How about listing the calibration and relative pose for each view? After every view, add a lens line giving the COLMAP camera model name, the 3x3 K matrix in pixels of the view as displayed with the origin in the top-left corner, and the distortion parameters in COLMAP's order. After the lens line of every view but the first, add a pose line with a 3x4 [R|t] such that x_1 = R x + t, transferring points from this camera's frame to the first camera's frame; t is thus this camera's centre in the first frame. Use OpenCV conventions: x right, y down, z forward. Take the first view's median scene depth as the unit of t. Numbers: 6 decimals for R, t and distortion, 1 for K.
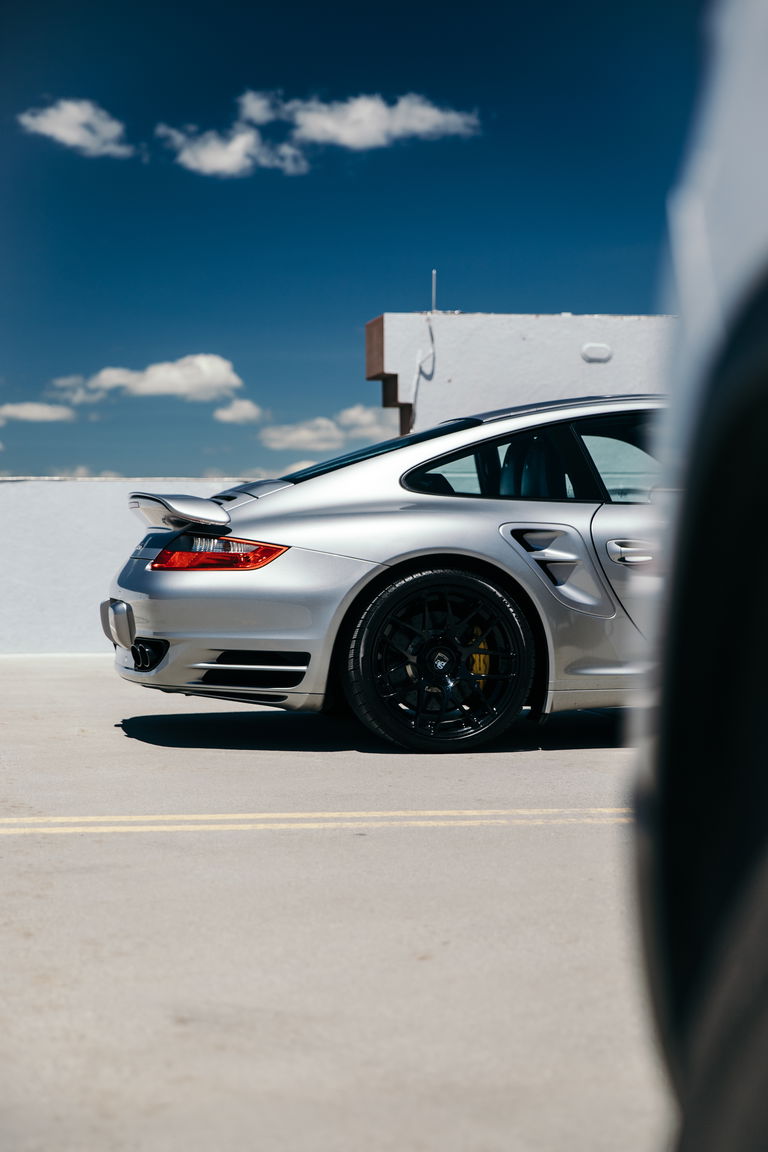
lens RADIAL K [[2281.7, 0, 384.0], [0, 2281.7, 576.0], [0, 0, 1]] dist [-0.035936, -0.014283]
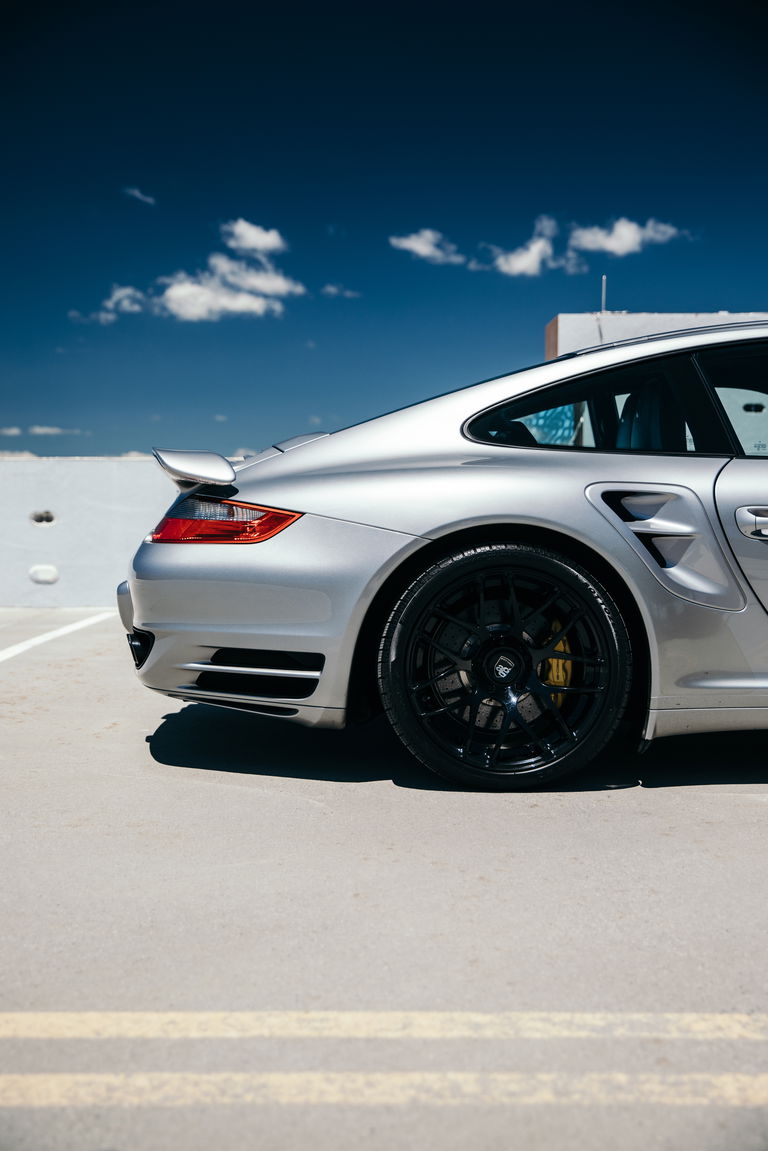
lens RADIAL K [[1391.4, 0, 380.7], [0, 1391.4, 591.2], [0, 0, 1]] dist [-0.001300, 0.003394]
pose [[0.984713, 0.014496, -0.173580, 0.063923], [-0.008196, 0.999283, 0.036957, -0.004133], [0.173991, -0.034970, 0.984126, 0.542613]]
